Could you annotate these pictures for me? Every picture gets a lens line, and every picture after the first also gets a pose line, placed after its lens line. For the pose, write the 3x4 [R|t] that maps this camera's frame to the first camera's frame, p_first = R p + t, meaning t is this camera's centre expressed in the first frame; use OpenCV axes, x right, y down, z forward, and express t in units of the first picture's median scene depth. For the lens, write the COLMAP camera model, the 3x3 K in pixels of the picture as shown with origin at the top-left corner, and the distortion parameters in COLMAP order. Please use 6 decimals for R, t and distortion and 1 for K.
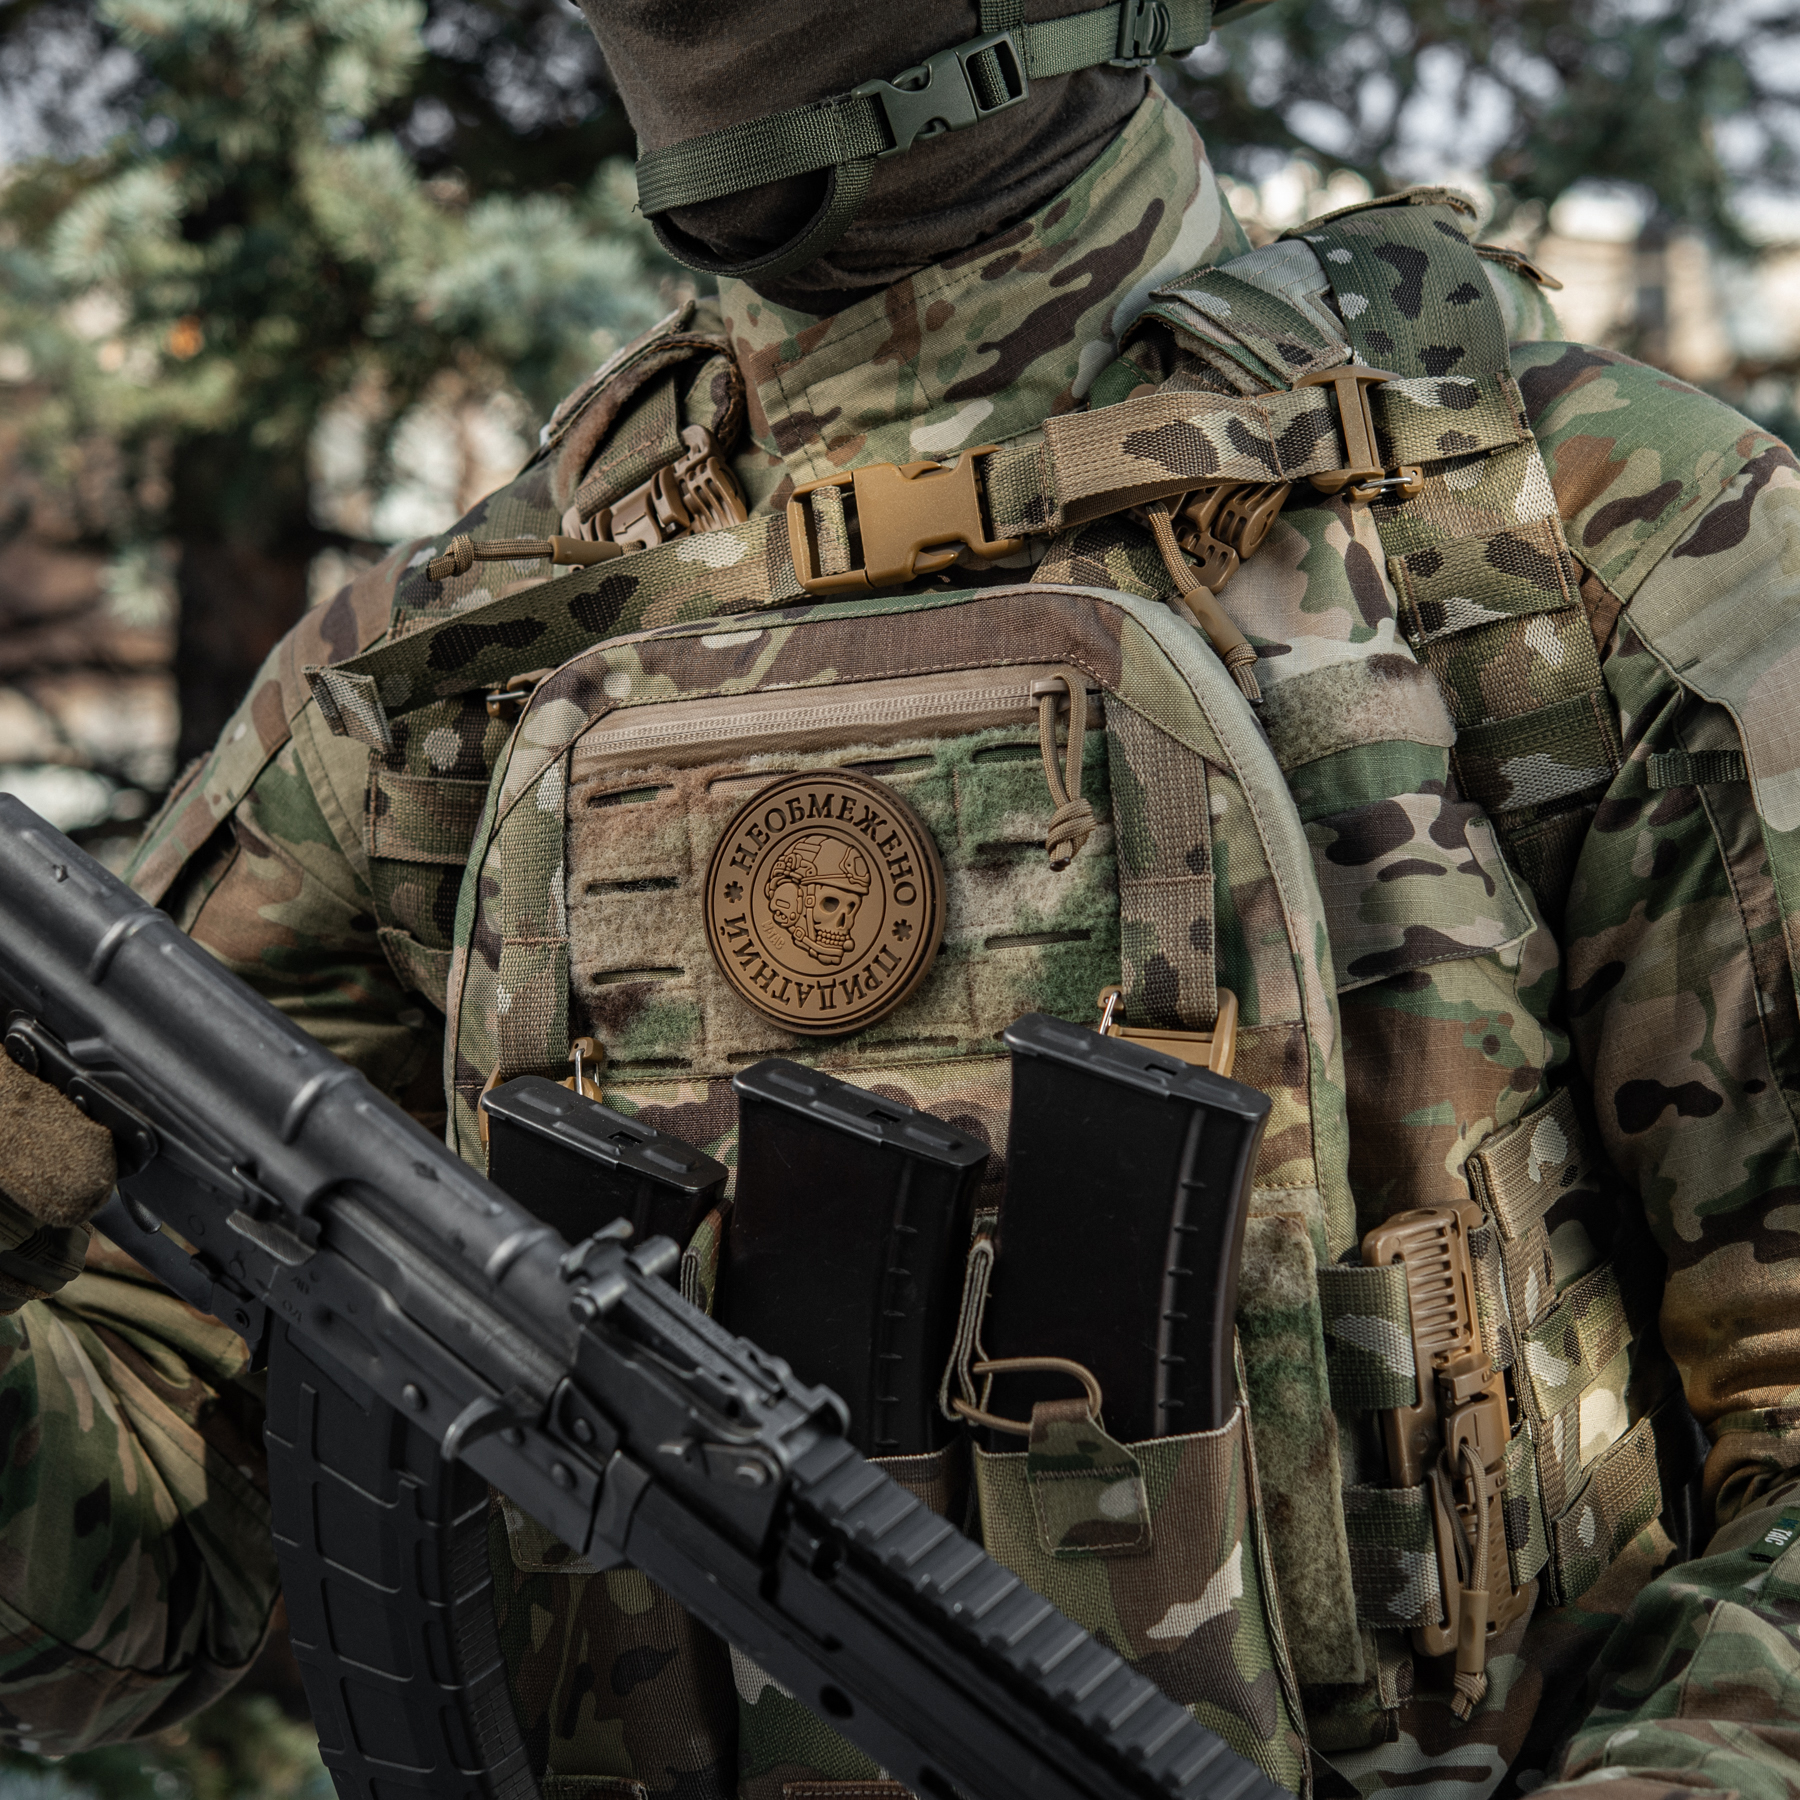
lens RADIAL K [[5221.9, 0, 900.0], [0, 5221.9, 900.0], [0, 0, 1]] dist [-0.090170, -0.034162]
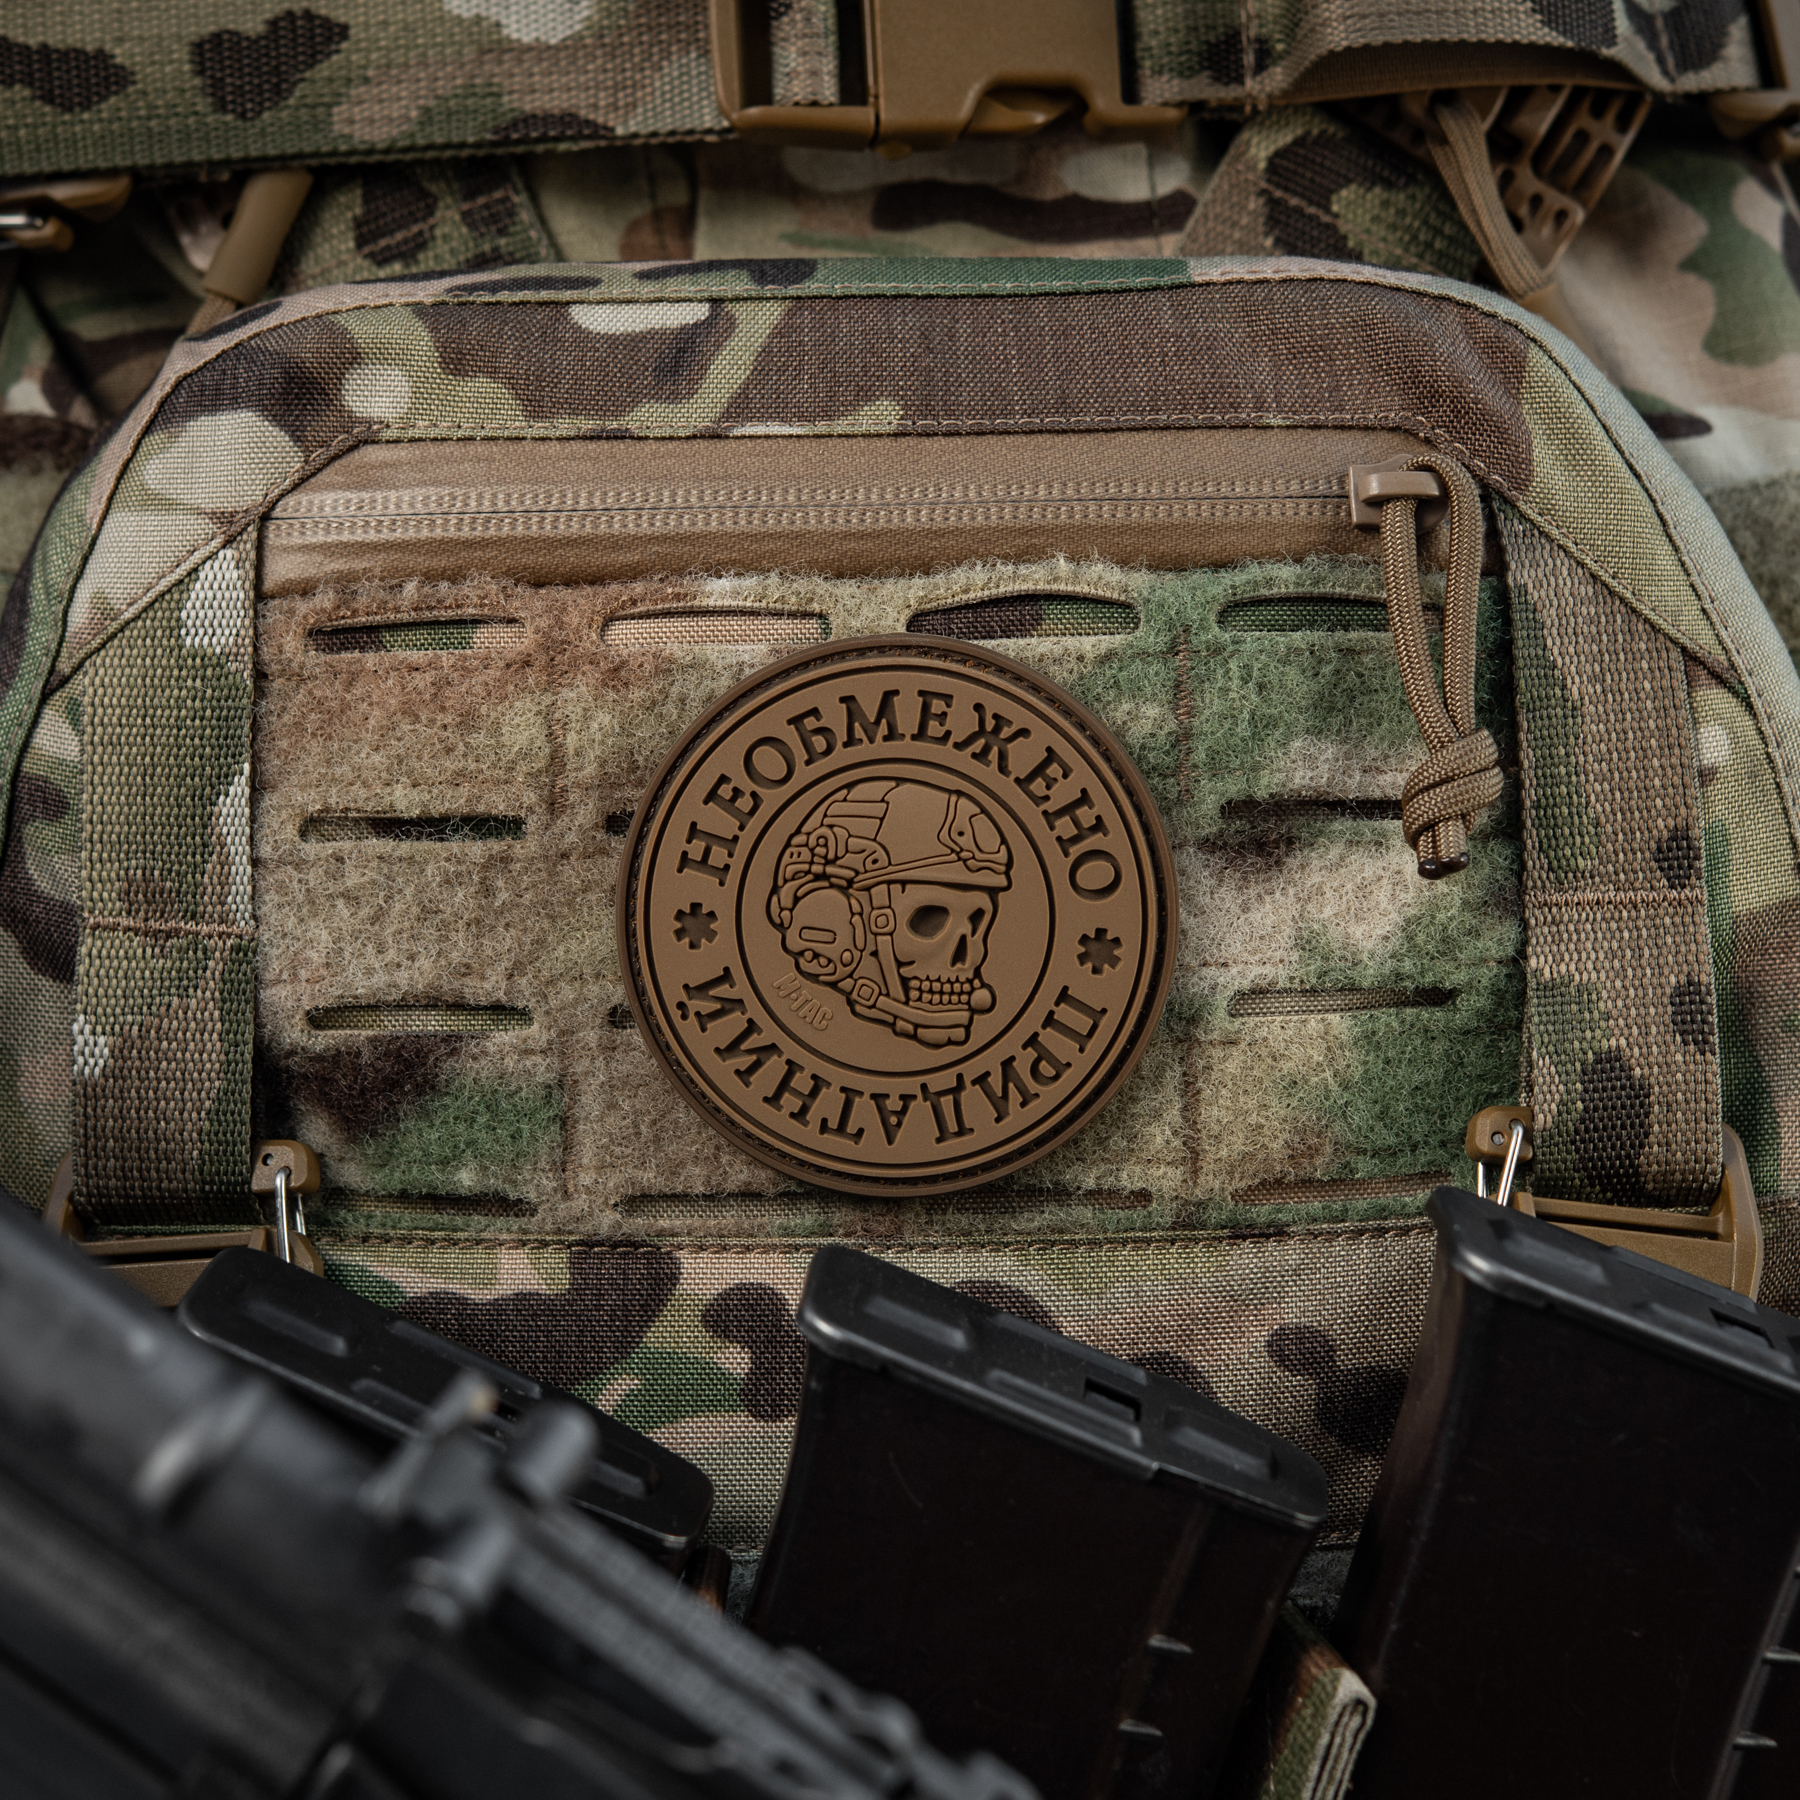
lens RADIAL K [[4708.5, 0, 830.7], [0, 4708.5, 896.5], [0, 0, 1]] dist [0.007282, -0.255263]
pose [[0.918012, 0.026754, 0.395650, -0.186092], [-0.066147, 0.994074, 0.086259, -0.035932], [-0.390997, -0.105358, 0.914342, 0.601370]]
